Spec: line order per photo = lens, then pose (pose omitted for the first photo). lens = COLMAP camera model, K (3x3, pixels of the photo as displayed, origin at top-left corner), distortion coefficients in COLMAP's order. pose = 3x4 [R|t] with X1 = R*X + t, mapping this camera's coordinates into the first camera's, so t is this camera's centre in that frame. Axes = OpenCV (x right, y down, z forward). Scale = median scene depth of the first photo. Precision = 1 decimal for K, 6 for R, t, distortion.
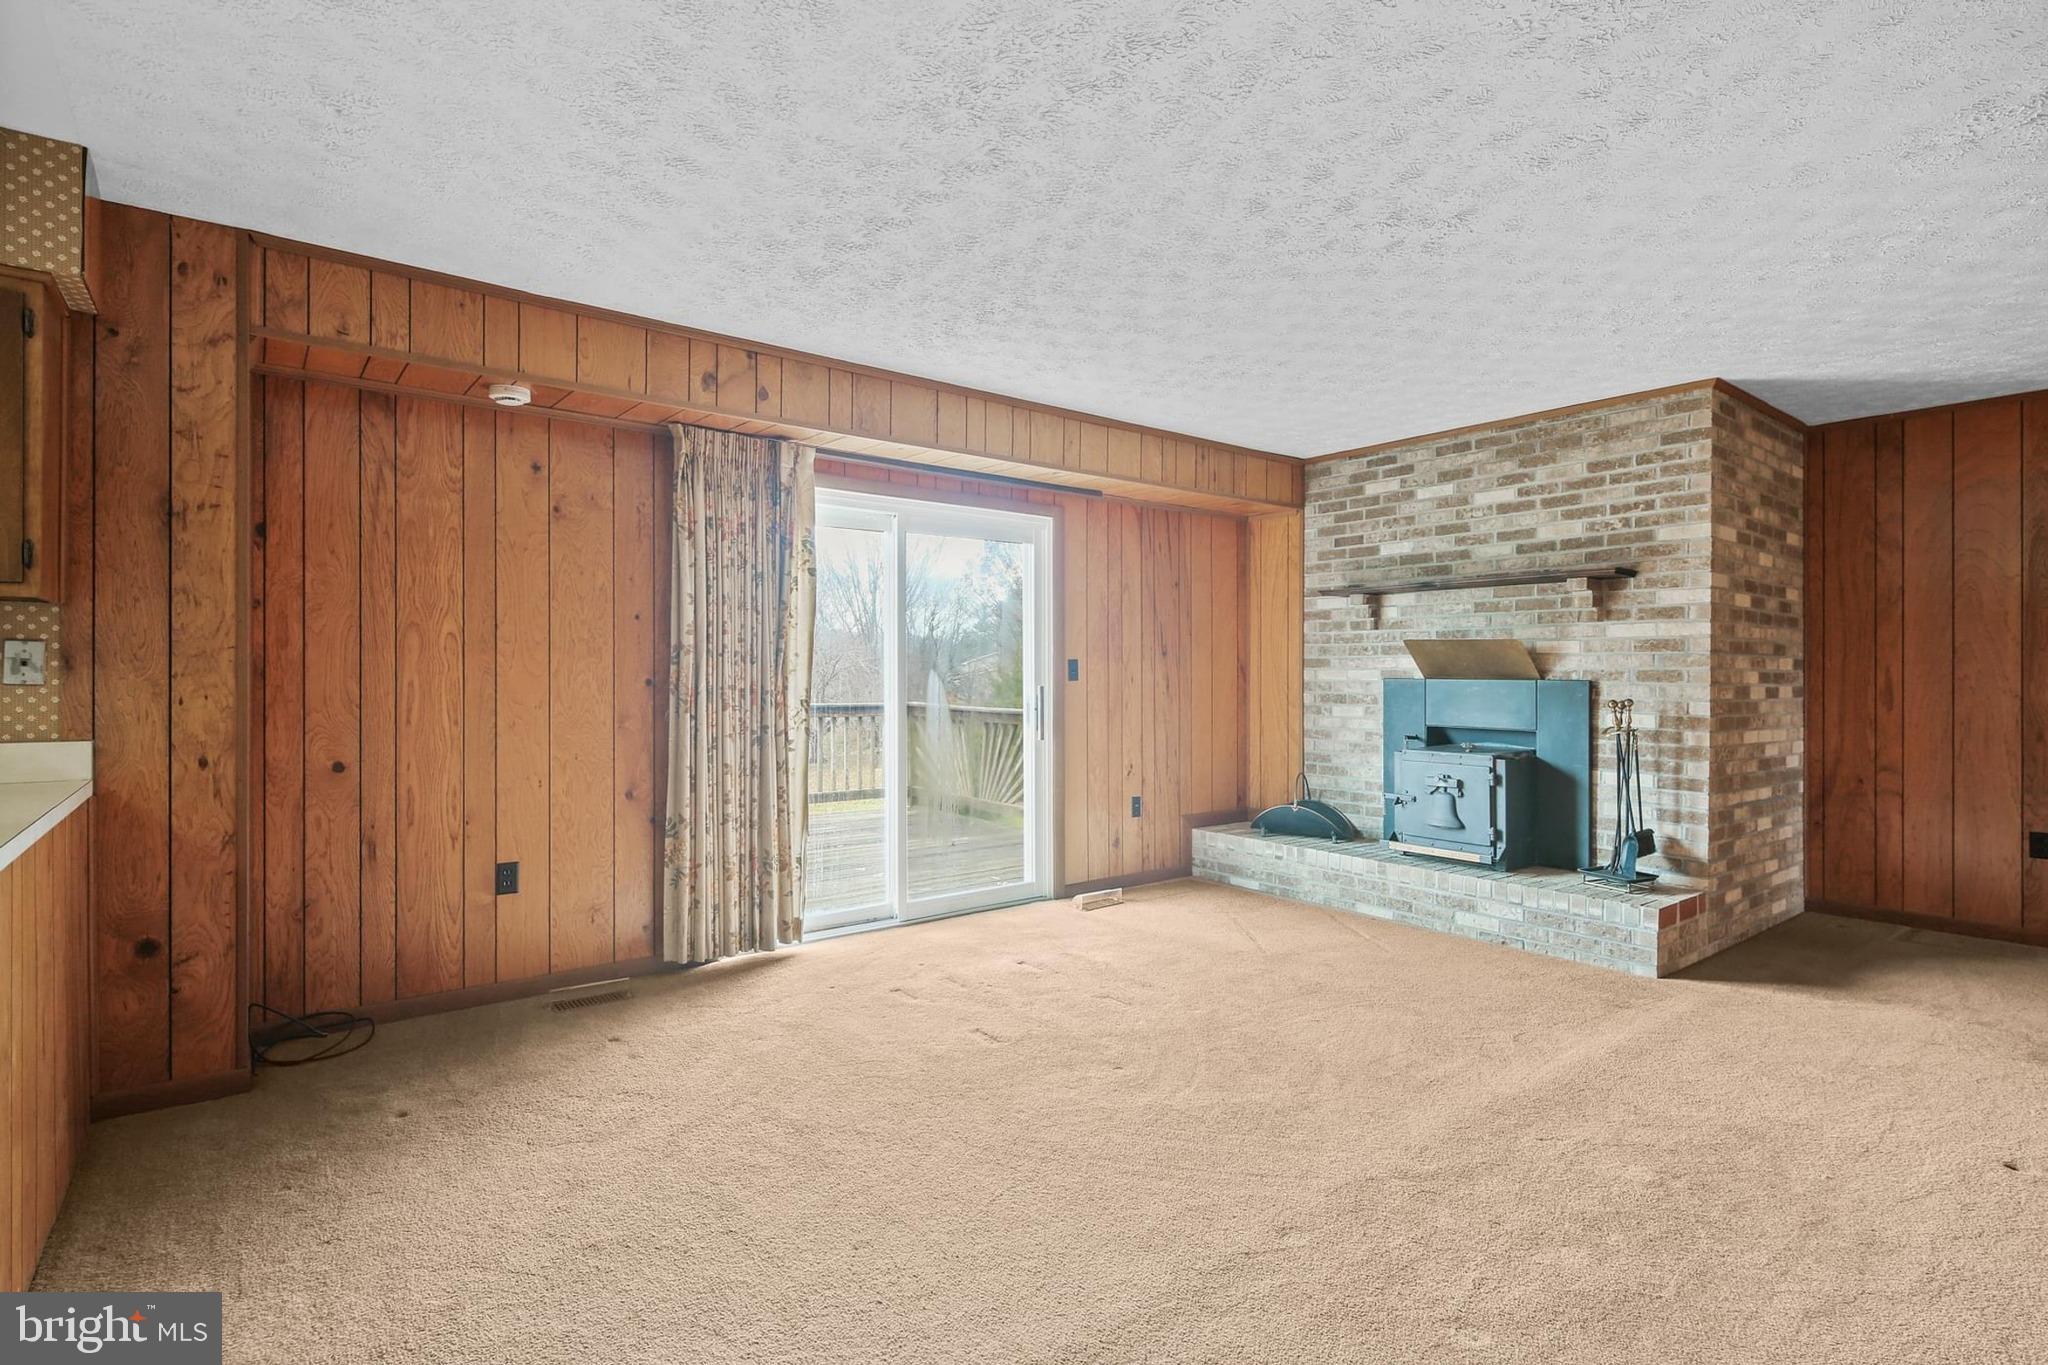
lens RADIAL K [[995.3, 0, 1027.7], [0, 995.3, 672.4], [0, 0, 1]] dist [0.000548, -0.000380]
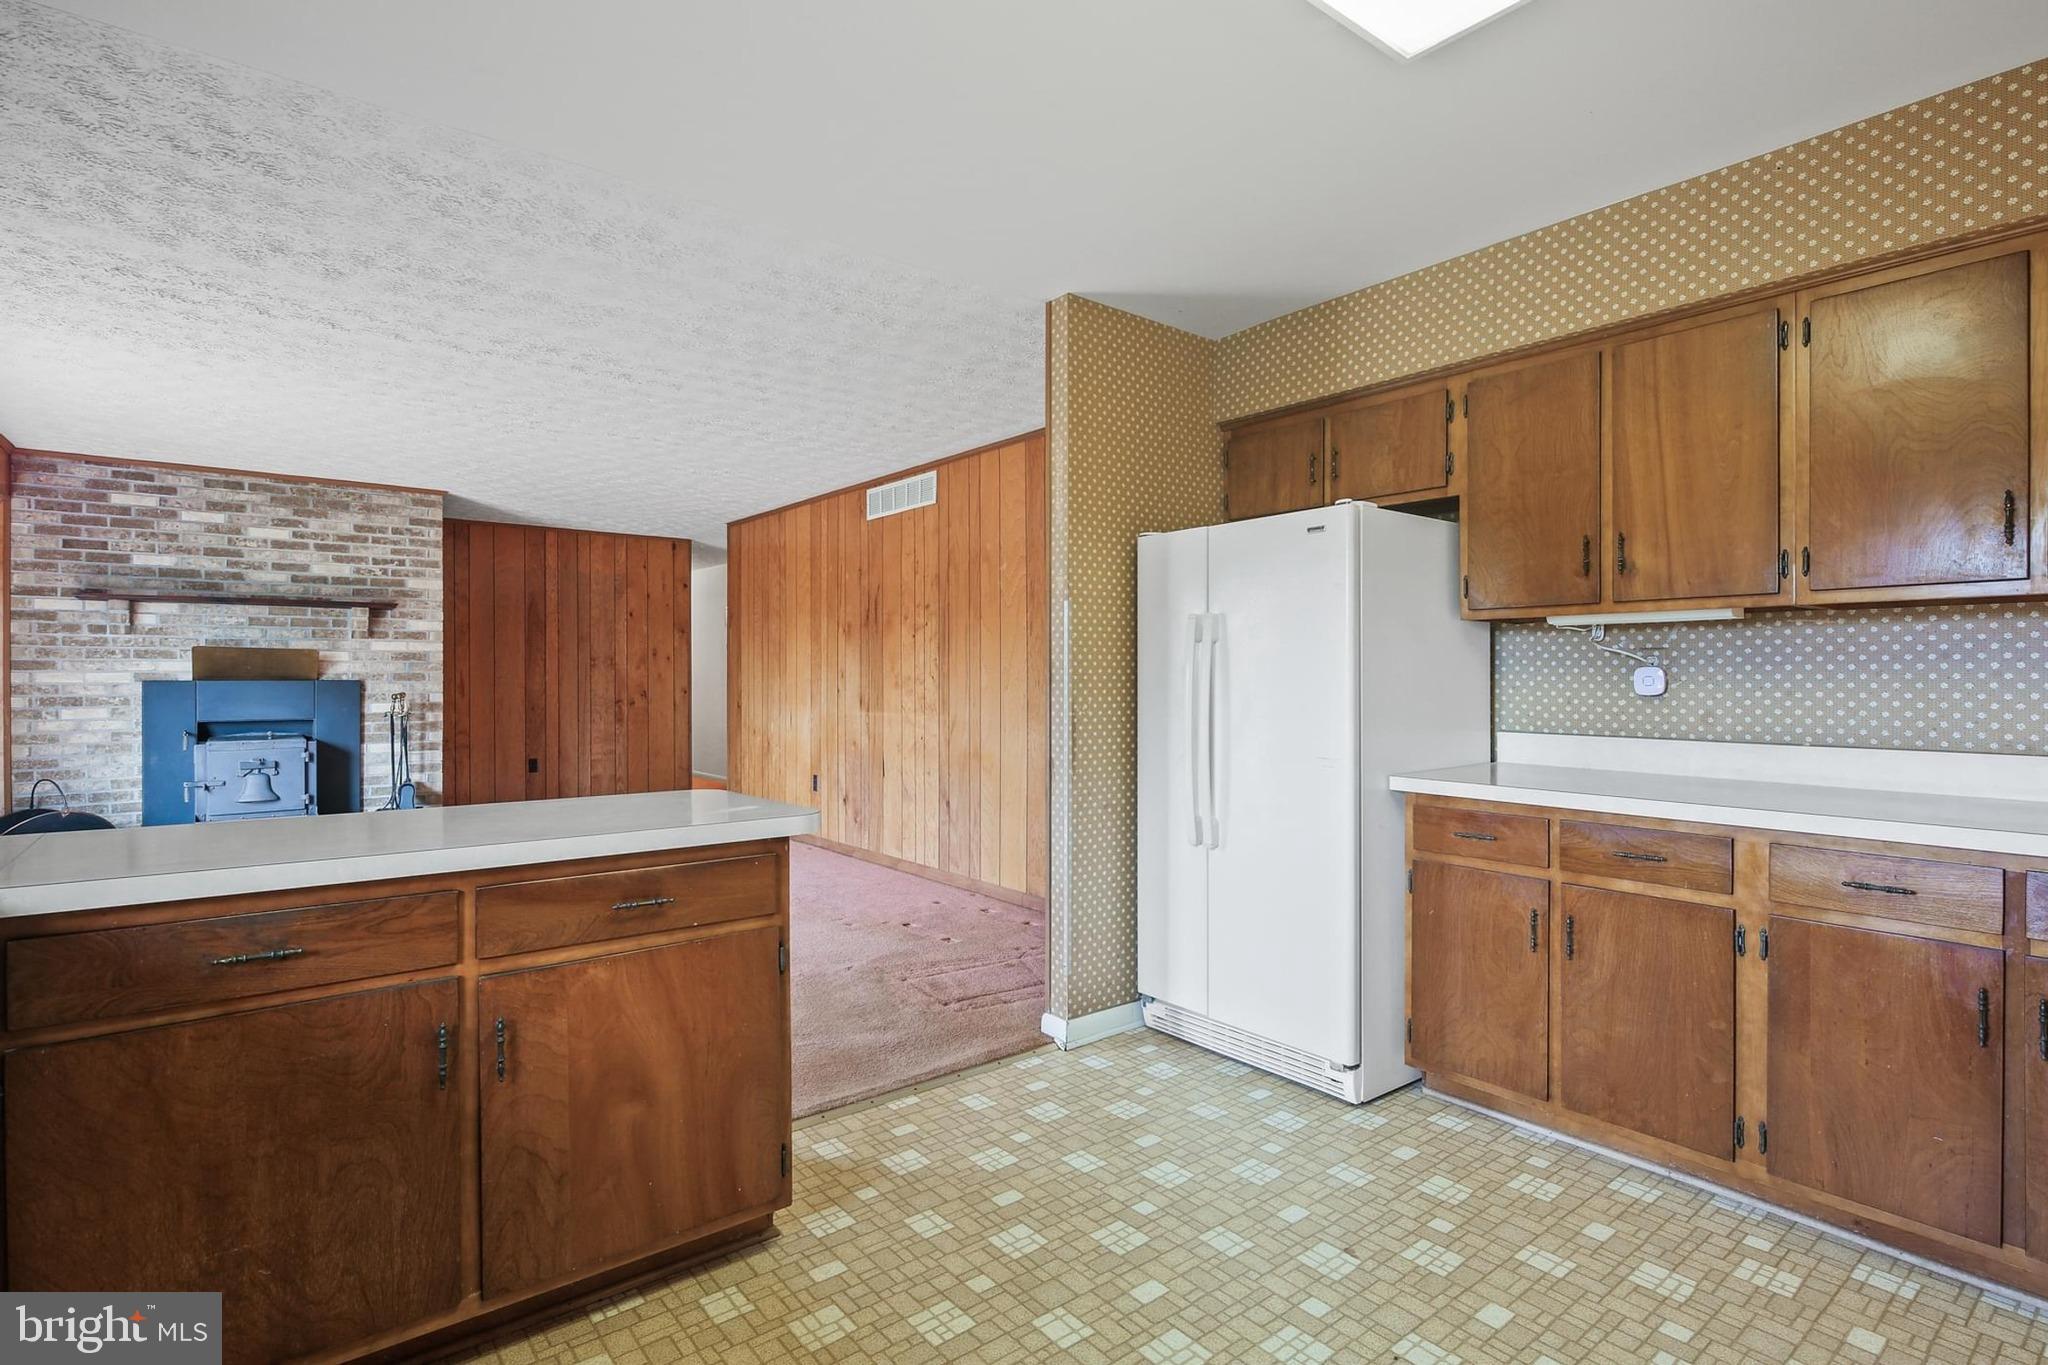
lens RADIAL K [[998.6, 0, 1036.2], [0, 998.6, 683.5], [0, 0, 1]] dist [0.002803, -0.004648]
pose [[-0.016202, -0.010502, 0.999814, -0.812737], [0.000183, 0.999945, 0.010506, -0.002026], [-0.999869, 0.000353, -0.016199, 0.064409]]
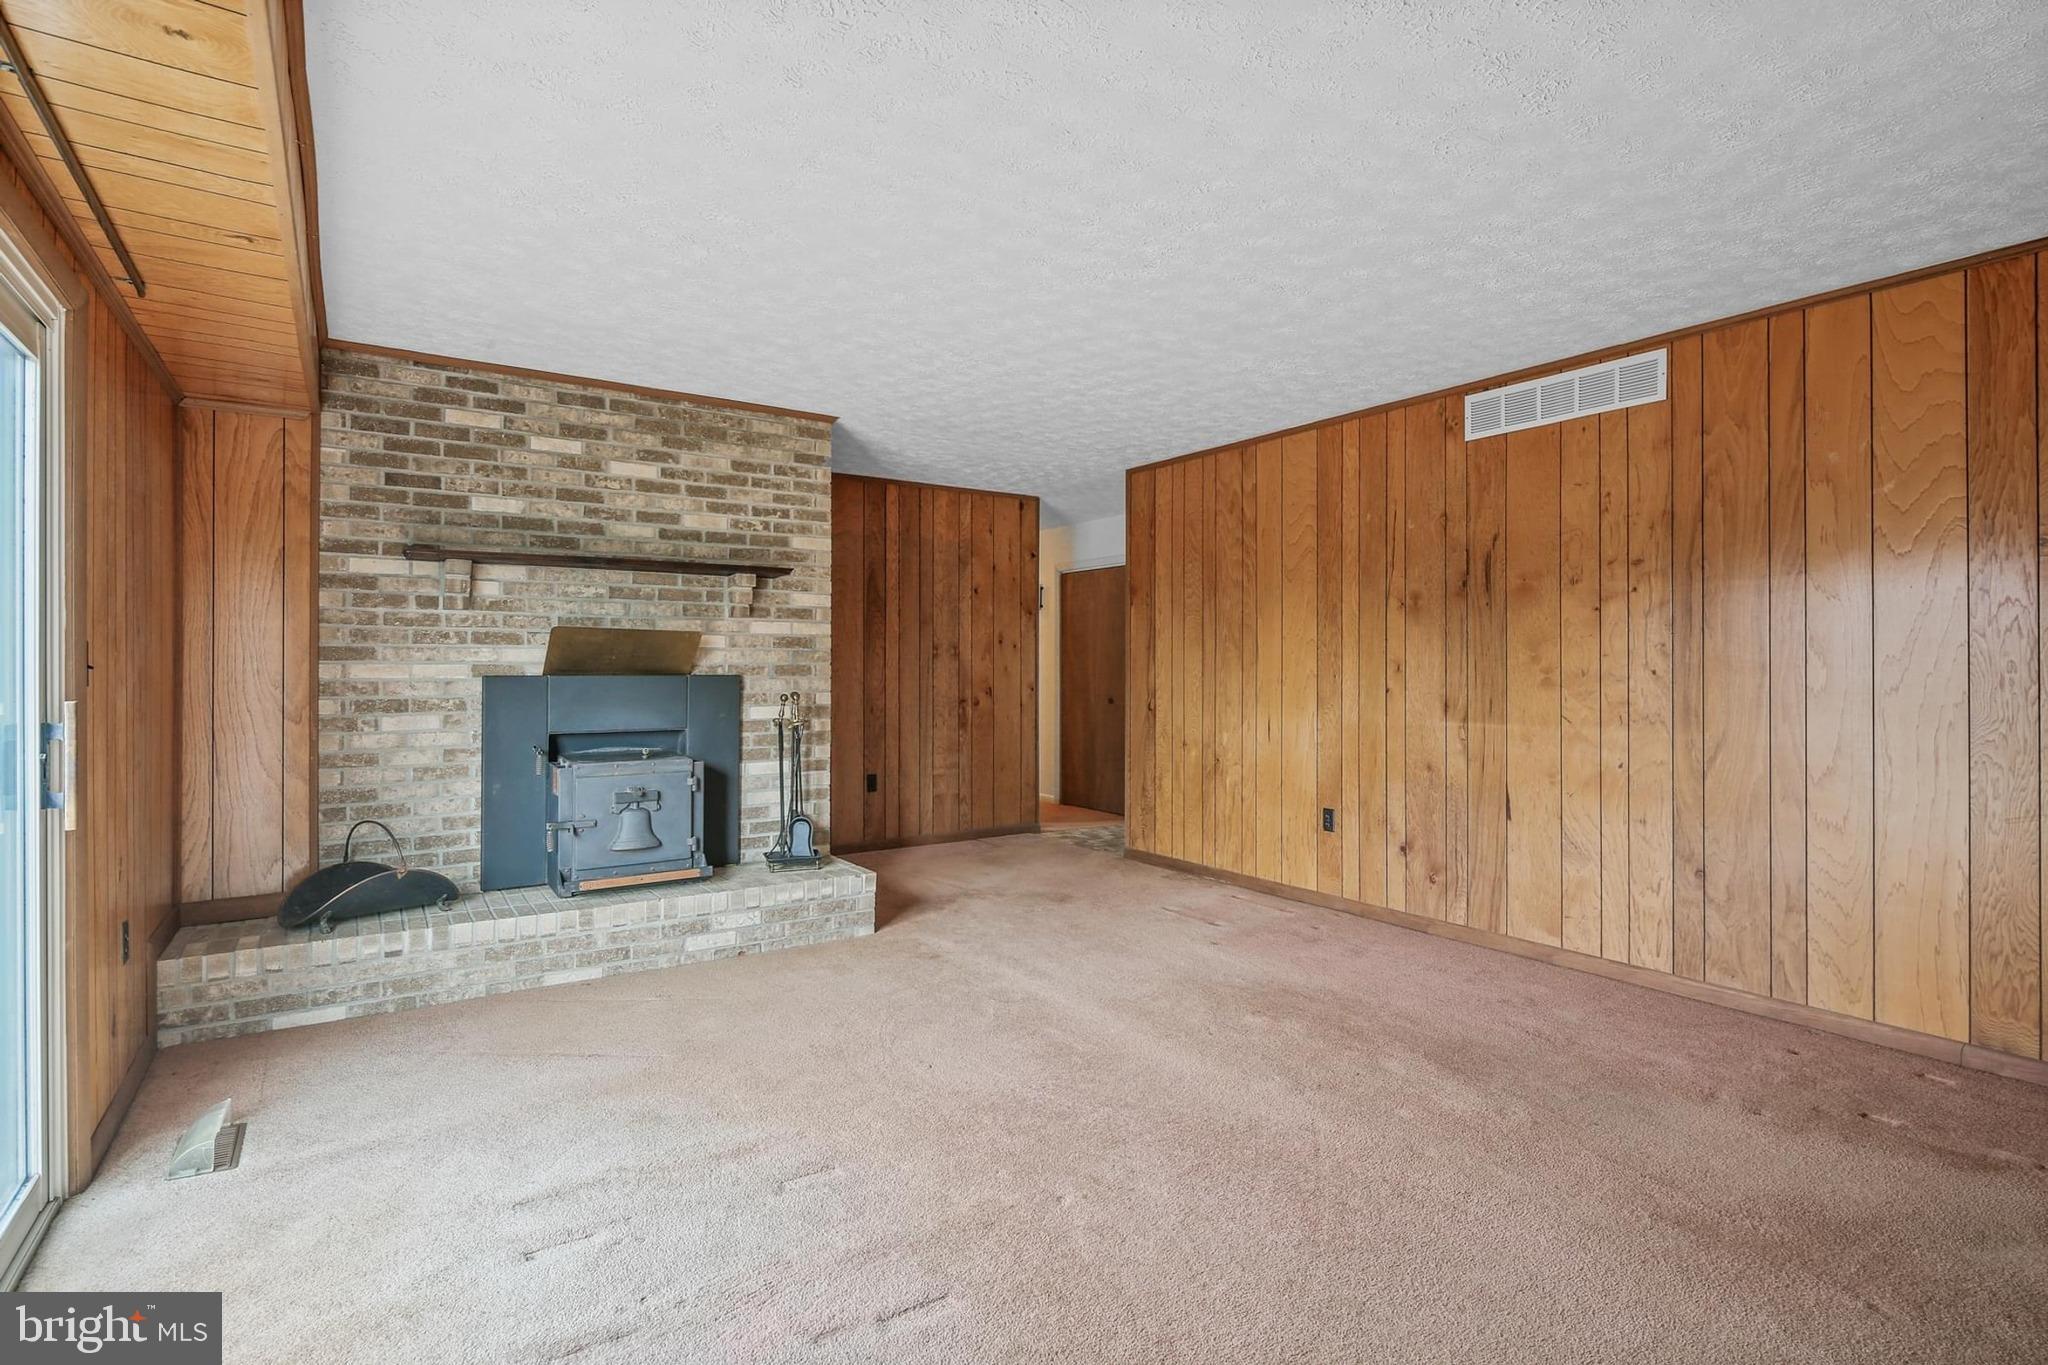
lens RADIAL K [[992.7, 0, 1028.1], [0, 992.7, 668.8], [0, 0, 1]] dist [0.004534, -0.005362]
pose [[0.065654, -0.003515, 0.997836, -0.404512], [-0.000094, 0.999994, 0.003529, -0.001901], [-0.997842, -0.000325, 0.065653, 0.602894]]
